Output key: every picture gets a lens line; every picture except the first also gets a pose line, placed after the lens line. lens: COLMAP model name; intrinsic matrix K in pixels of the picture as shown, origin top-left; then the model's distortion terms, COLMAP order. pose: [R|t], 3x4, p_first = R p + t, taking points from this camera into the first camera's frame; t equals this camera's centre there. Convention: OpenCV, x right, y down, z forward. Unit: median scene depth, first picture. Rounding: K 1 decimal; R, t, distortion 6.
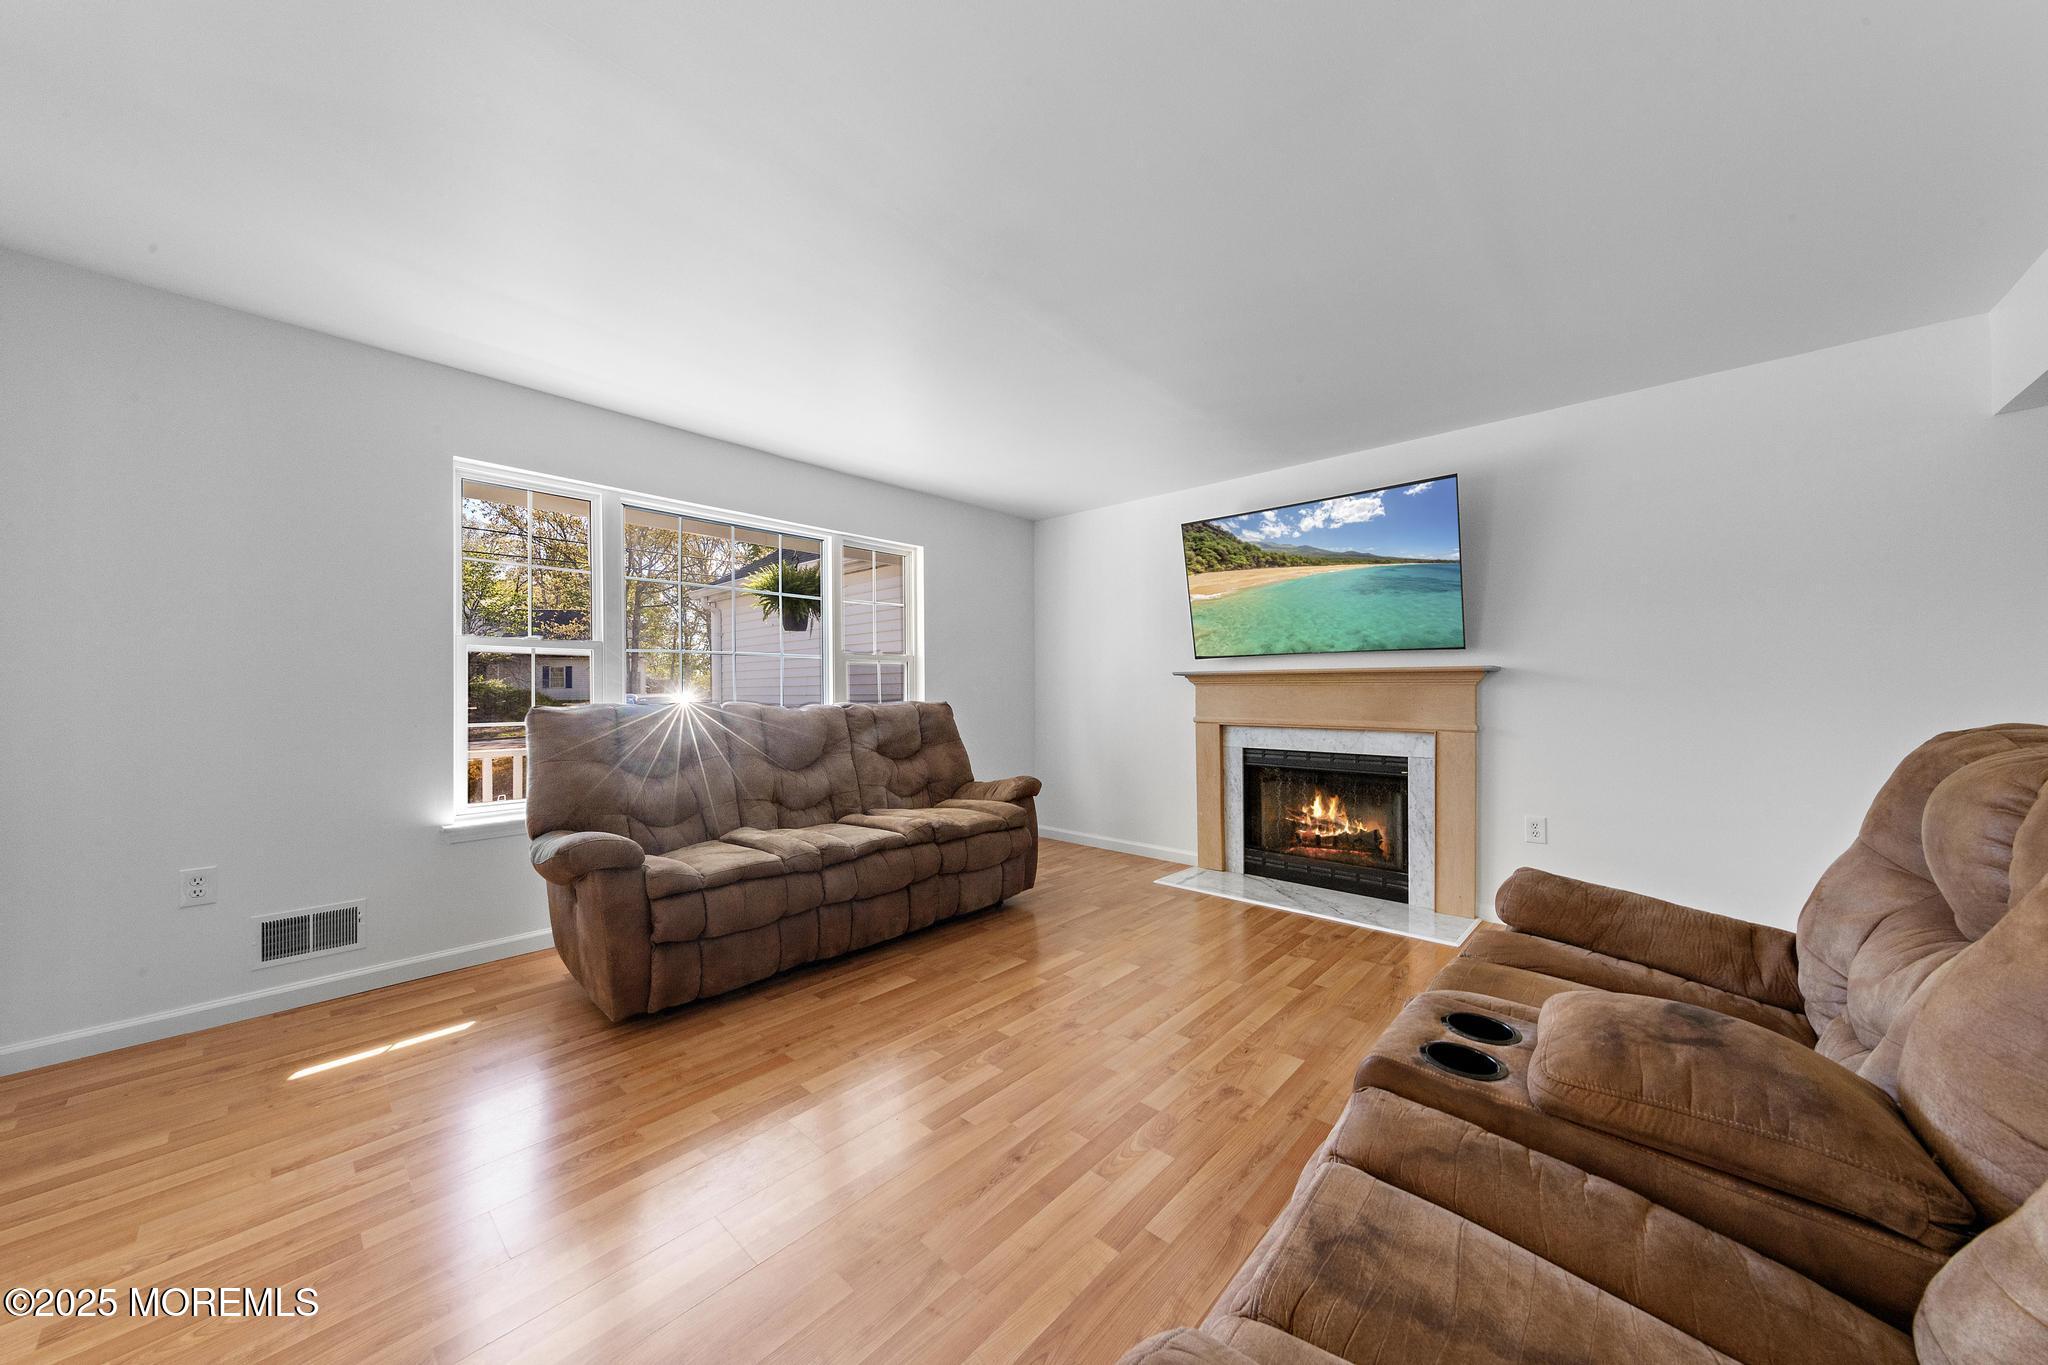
lens RADIAL K [[678.8, 0, 1044.5], [0, 678.8, 686.8], [0, 0, 1]] dist [0.004653, -0.000497]
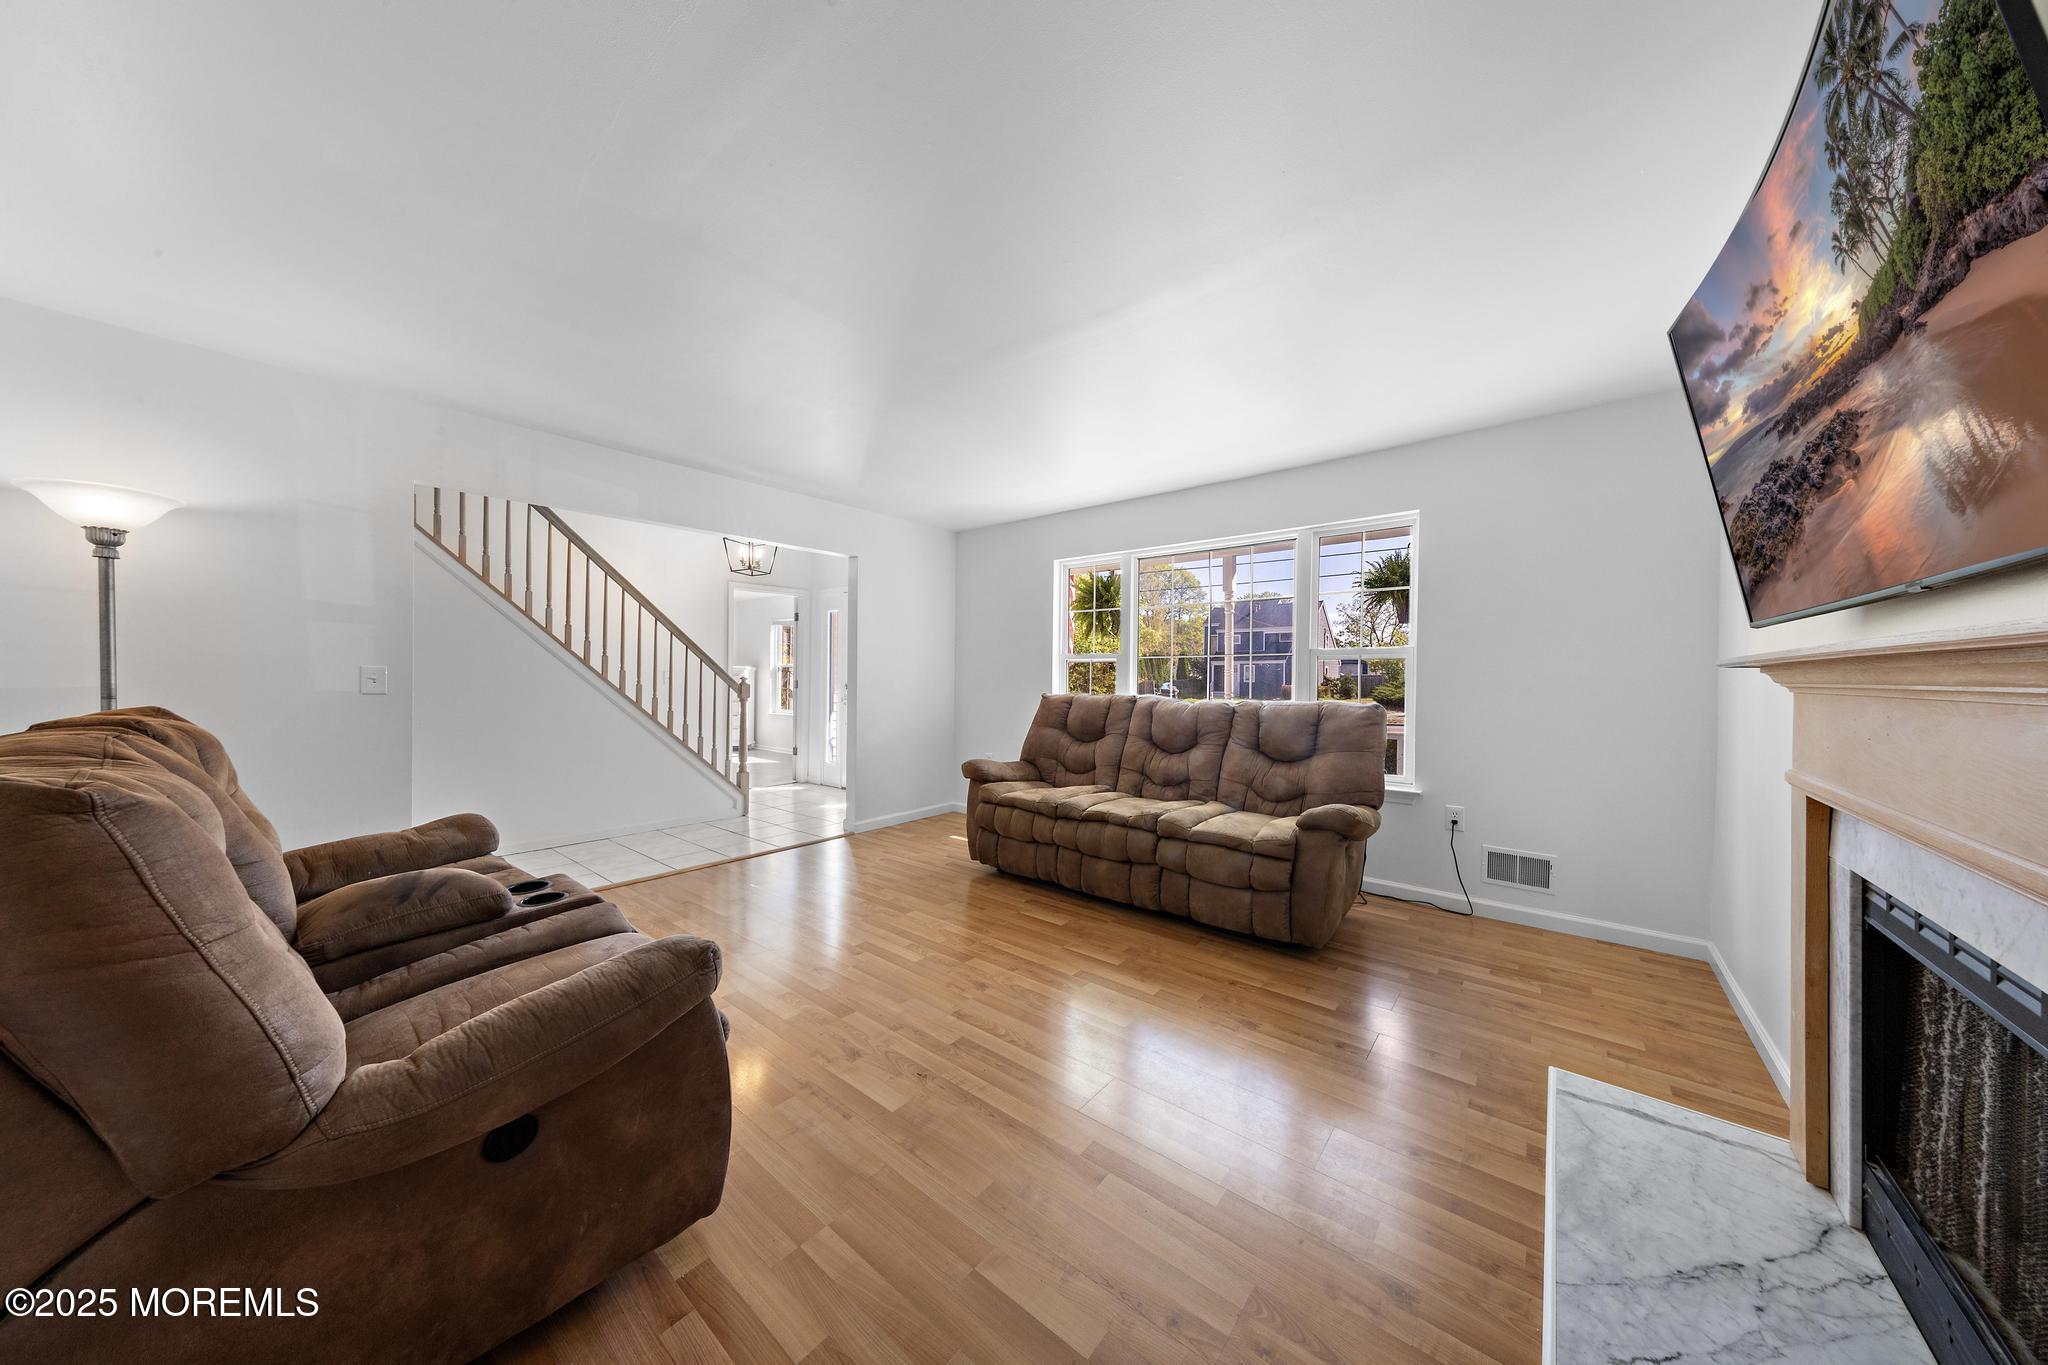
lens RADIAL K [[637.4, 0, 1036.0], [0, 637.4, 685.9], [0, 0, 1]] dist [0.001509, -0.000010]
pose [[0.074858, 0.022838, -0.996933, 0.868752], [-0.004886, 0.999734, 0.022536, -0.023741], [0.997182, 0.003184, 0.074950, 0.796952]]
